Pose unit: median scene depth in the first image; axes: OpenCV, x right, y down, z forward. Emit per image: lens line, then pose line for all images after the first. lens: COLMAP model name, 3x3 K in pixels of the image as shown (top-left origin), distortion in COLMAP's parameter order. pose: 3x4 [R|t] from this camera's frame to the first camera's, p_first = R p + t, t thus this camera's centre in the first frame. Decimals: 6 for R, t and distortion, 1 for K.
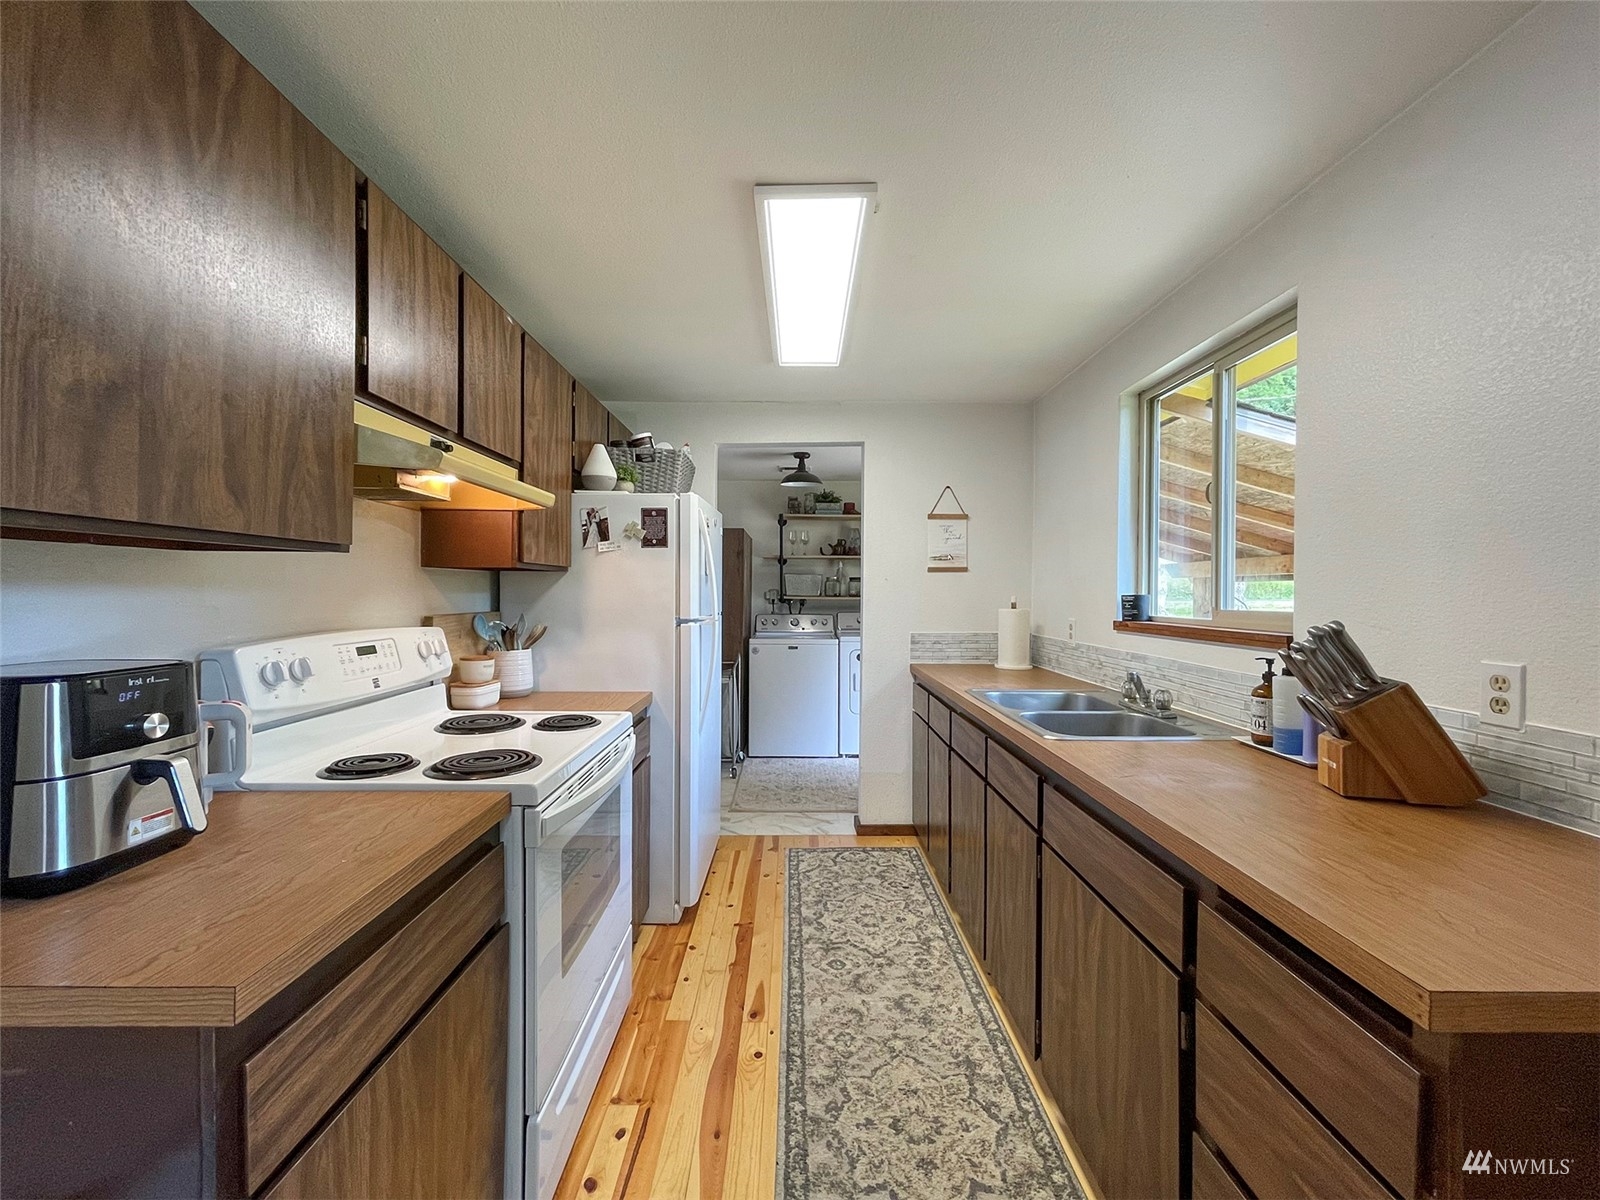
lens RADIAL K [[656.7, 0, 797.5], [0, 656.7, 598.2], [0, 0, 1]] dist [0.002263, 0.000049]
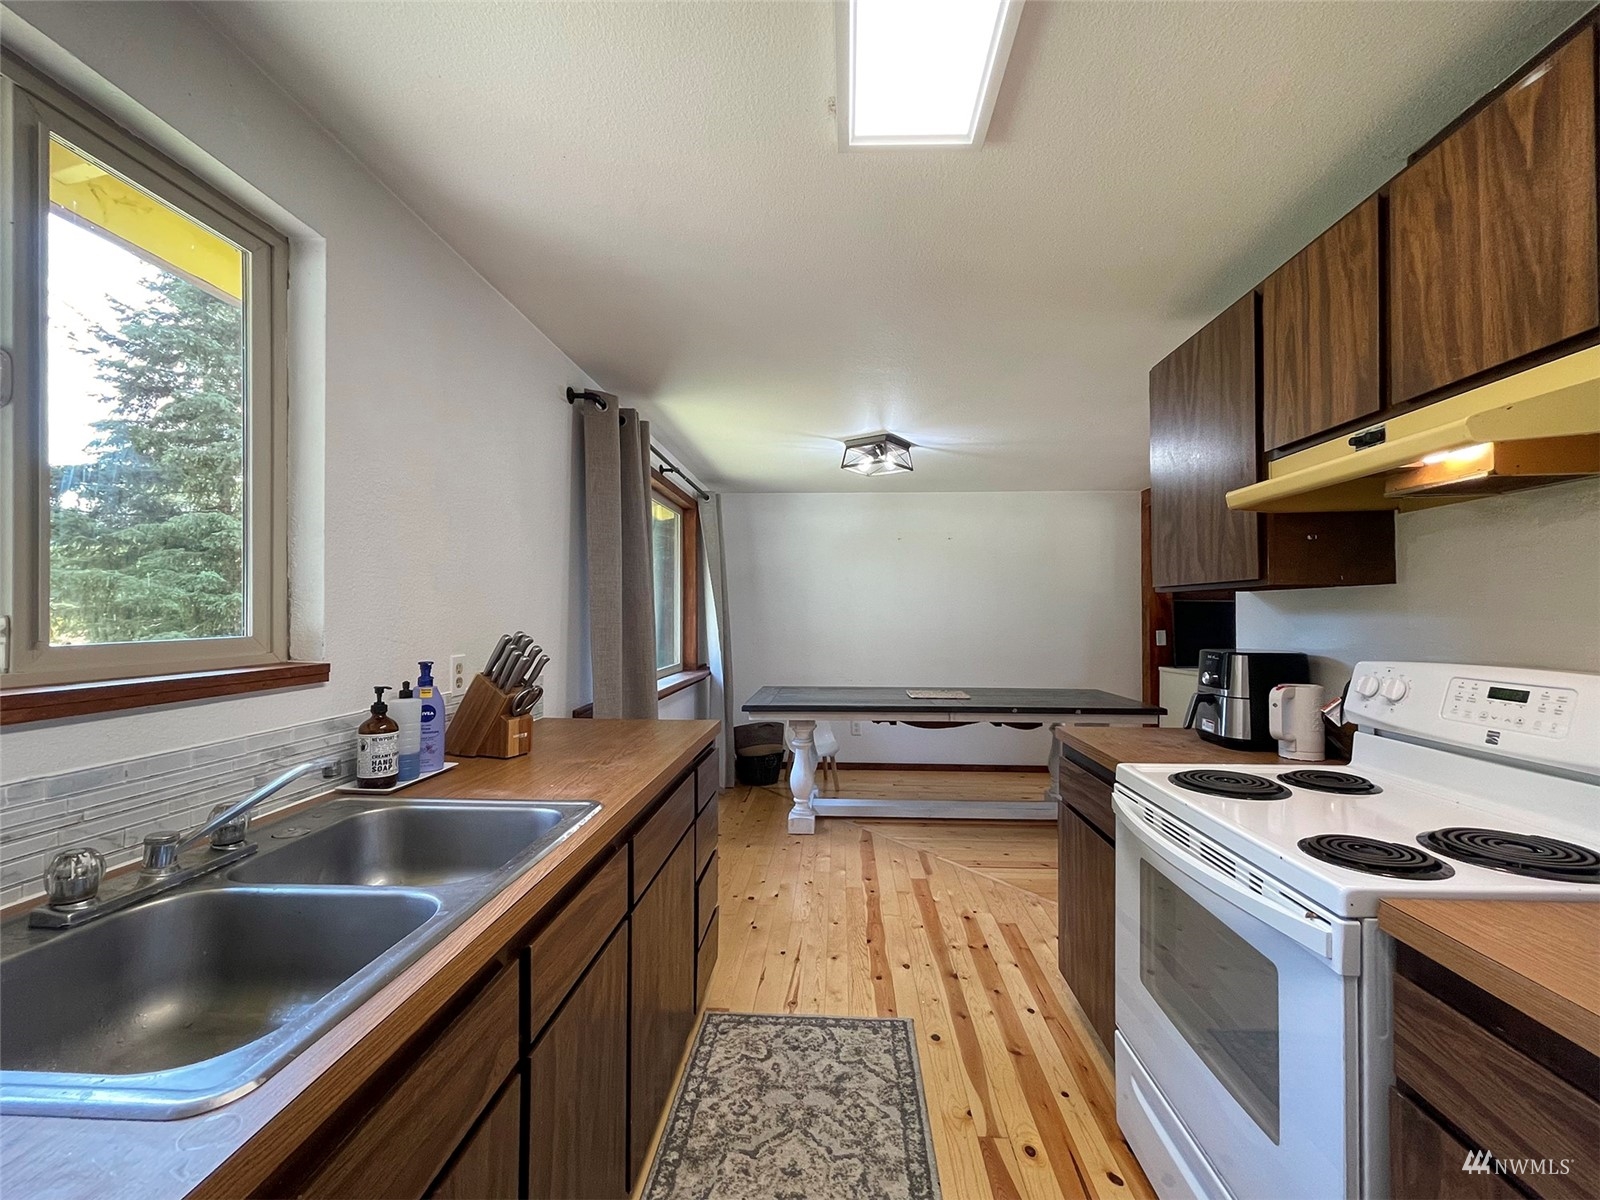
lens RADIAL K [[656.7, 0, 808.5], [0, 656.7, 604.4], [0, 0, 1]] dist [0.002263, 0.000049]
pose [[-0.998017, -0.006715, 0.062583, 0.111867], [-0.006910, 0.999972, -0.002888, -0.019306], [-0.062562, -0.003315, -0.998036, 2.031617]]
